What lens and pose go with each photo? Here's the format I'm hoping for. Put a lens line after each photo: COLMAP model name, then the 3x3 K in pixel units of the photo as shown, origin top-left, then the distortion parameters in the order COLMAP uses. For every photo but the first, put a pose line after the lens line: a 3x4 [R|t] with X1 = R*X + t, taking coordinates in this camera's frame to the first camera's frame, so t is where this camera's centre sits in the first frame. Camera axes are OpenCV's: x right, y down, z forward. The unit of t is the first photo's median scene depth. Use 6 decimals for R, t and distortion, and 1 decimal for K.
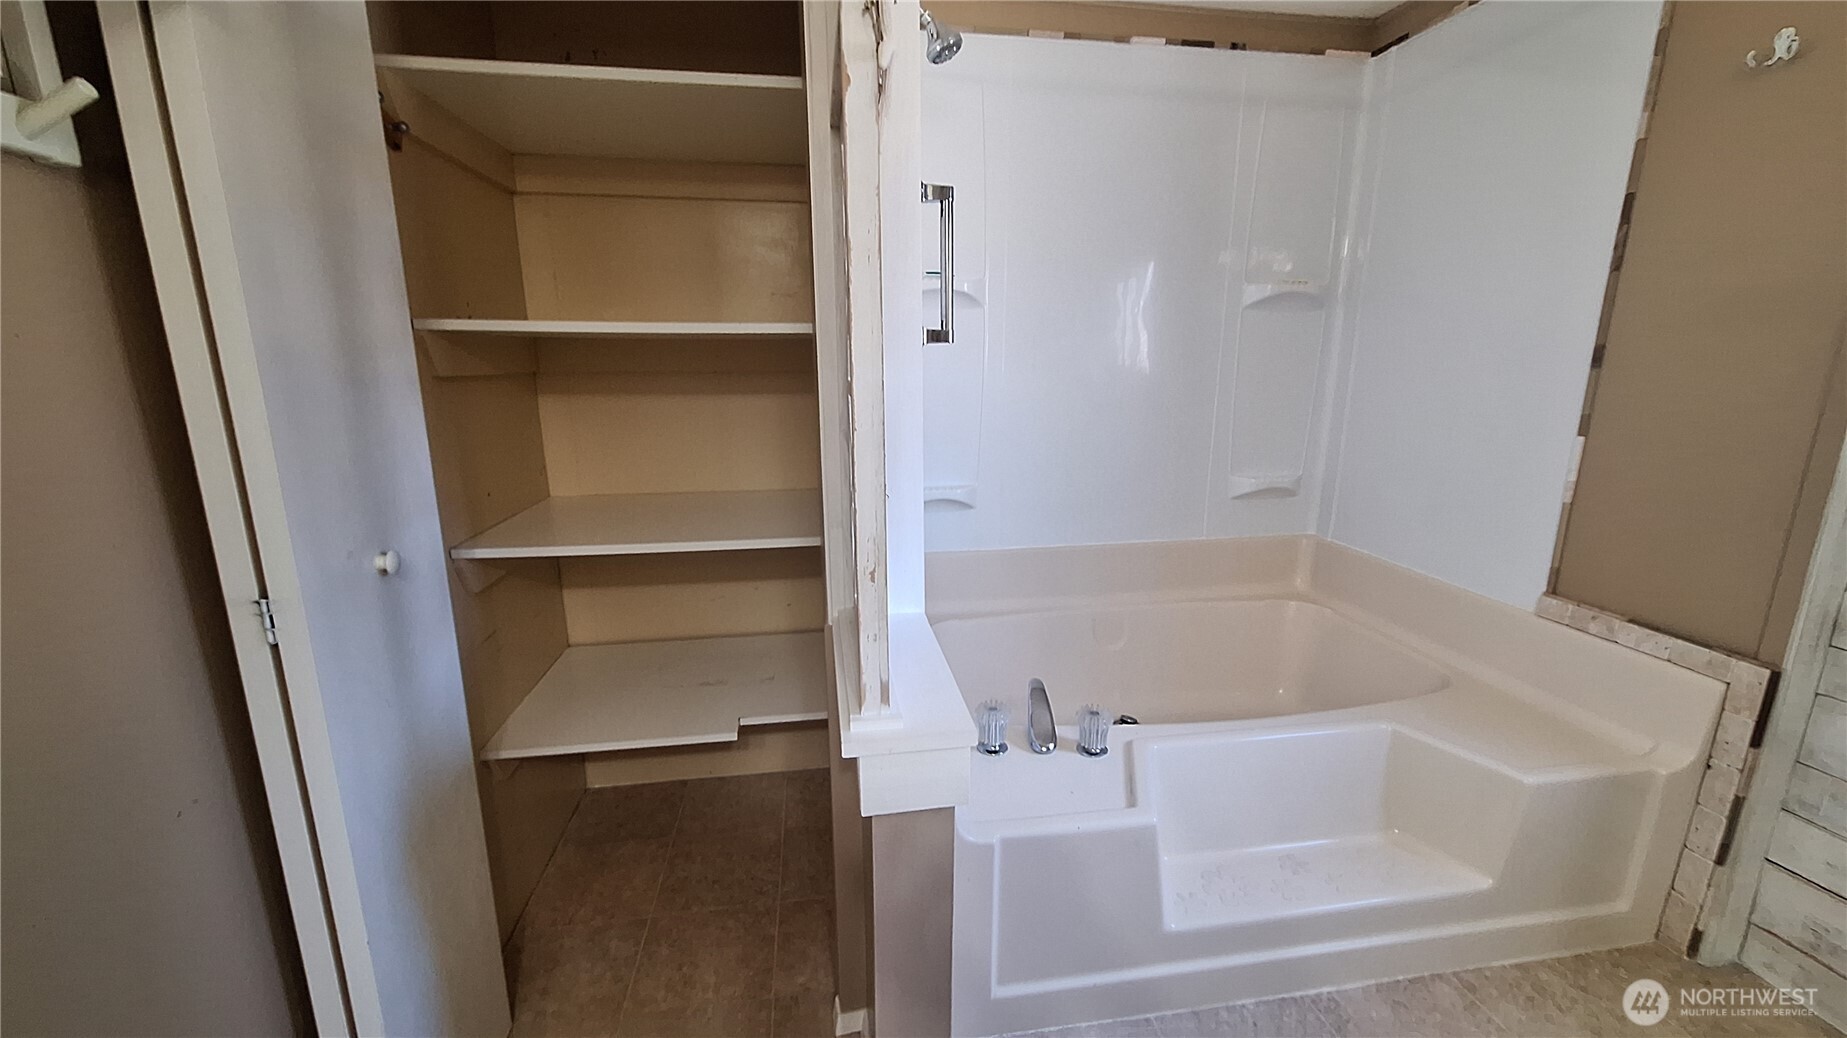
lens RADIAL K [[729.0, 0, 929.8], [0, 729.0, 525.8], [0, 0, 1]] dist [-0.000742, 0.002651]
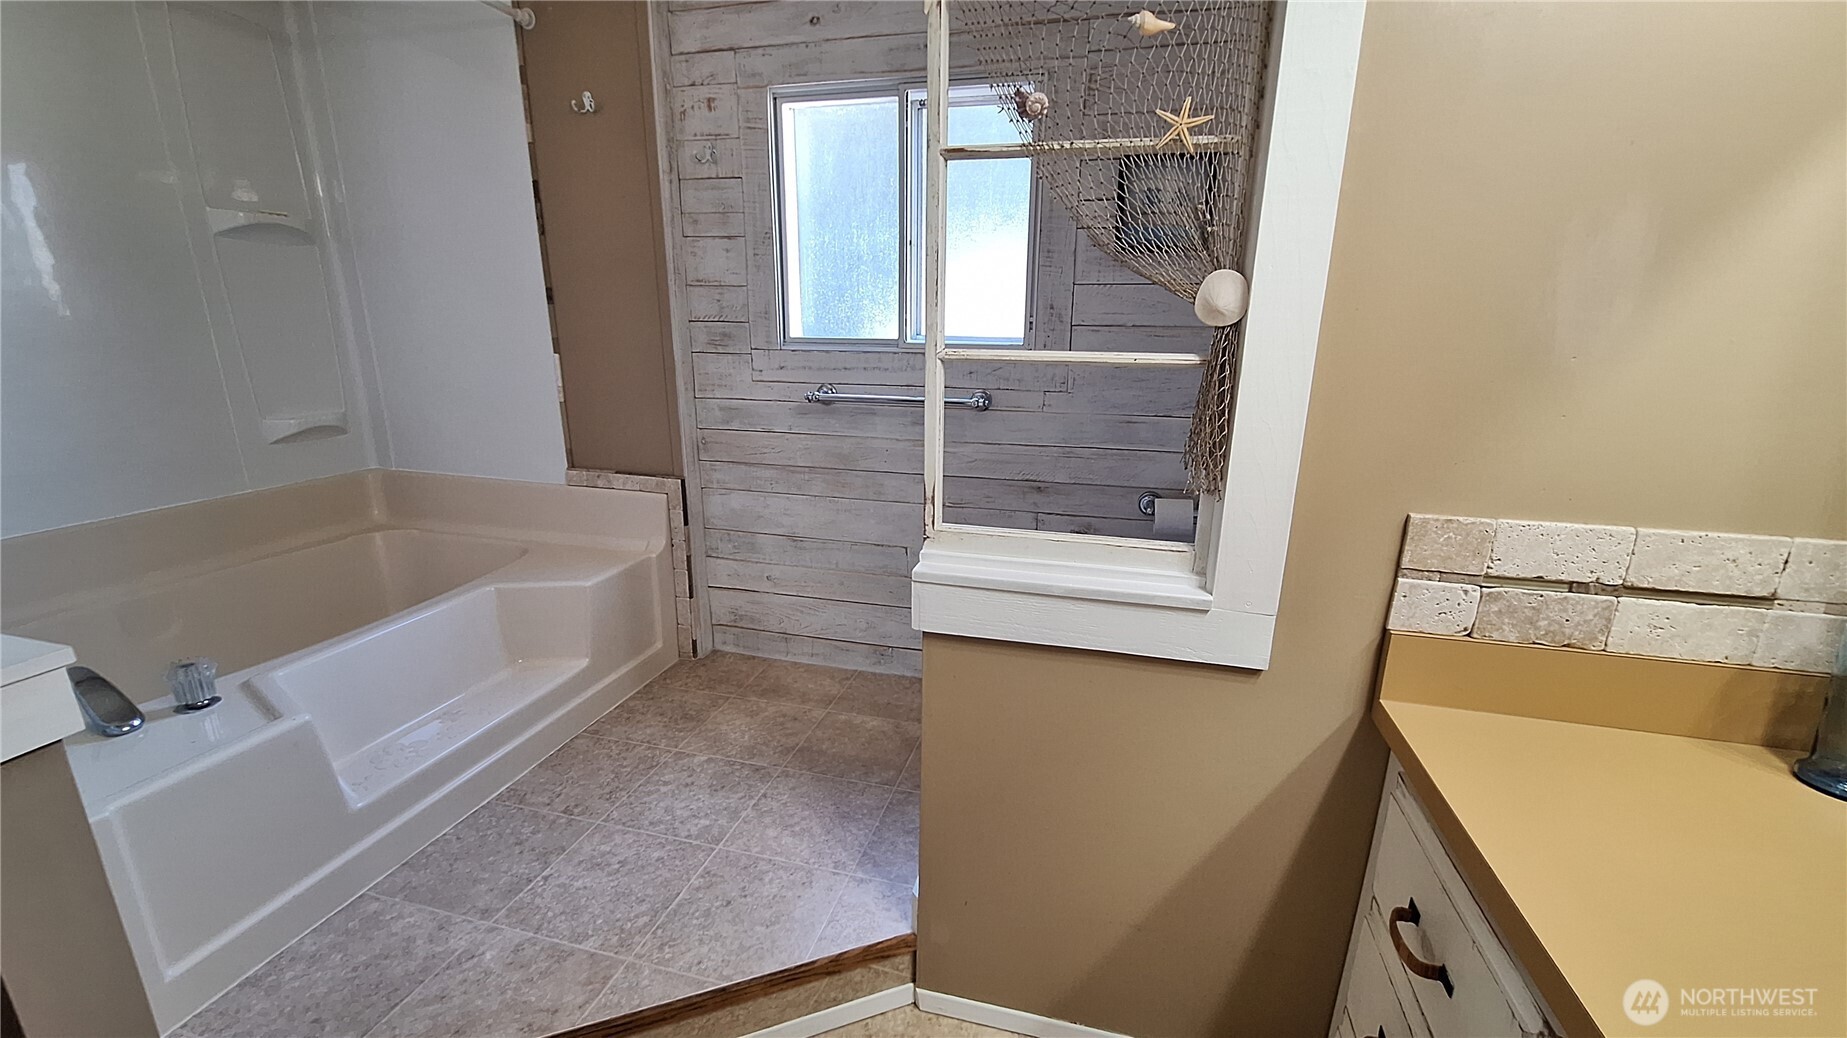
lens RADIAL K [[729.0, 0, 929.8], [0, 729.0, 525.8], [0, 0, 1]] dist [-0.000742, 0.002651]
pose [[0.398085, -0.240629, 0.885227, -0.172900], [0.194660, 0.965166, 0.174821, 0.105473], [-0.896457, 0.102724, 0.431059, -0.255317]]
